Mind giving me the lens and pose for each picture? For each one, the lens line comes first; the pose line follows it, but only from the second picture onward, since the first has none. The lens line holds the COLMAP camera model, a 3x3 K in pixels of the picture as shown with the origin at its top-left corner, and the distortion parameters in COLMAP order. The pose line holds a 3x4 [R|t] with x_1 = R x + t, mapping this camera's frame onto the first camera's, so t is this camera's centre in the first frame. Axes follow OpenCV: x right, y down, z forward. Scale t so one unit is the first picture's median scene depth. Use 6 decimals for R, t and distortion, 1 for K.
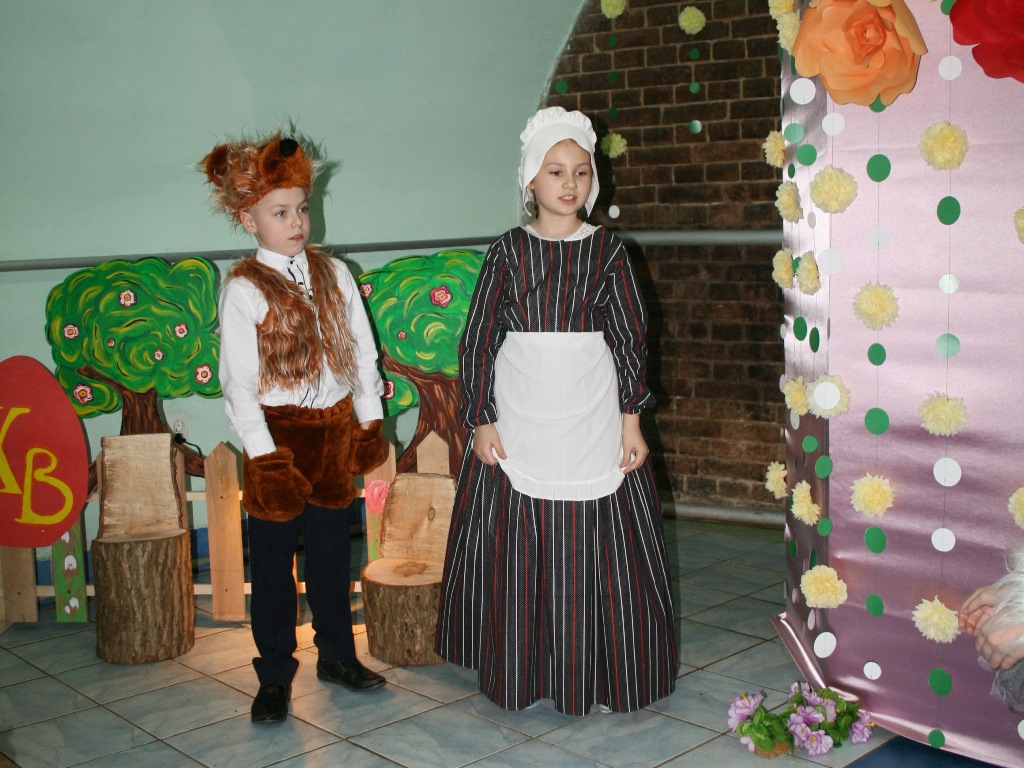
lens RADIAL K [[1279.7, 0, 515.0], [0, 1279.7, 342.6], [0, 0, 1]] dist [-0.119629, 0.054764]
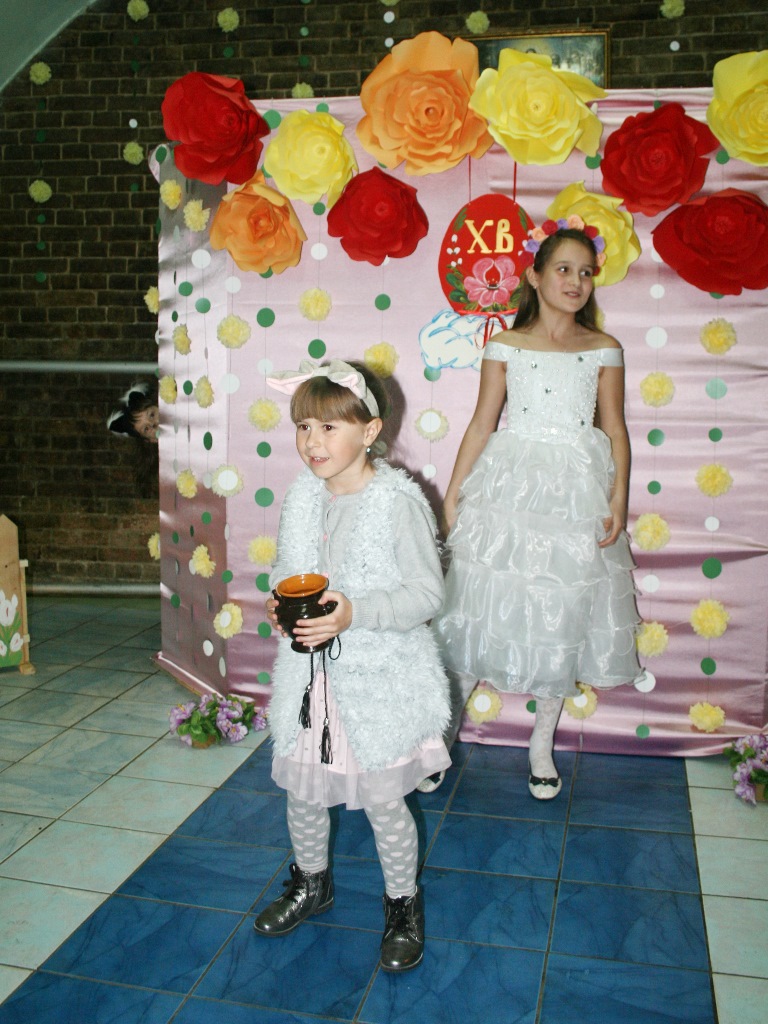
lens RADIAL K [[1065.8, 0, 380.5], [0, 1065.8, 423.7], [0, 0, 1]] dist [-0.125809, 0.033000]
pose [[0.843092, 0.000231, 0.537770, -0.129447], [0.018605, 0.999389, -0.029597, 0.009530], [-0.537448, 0.034958, 0.842572, -0.034879]]
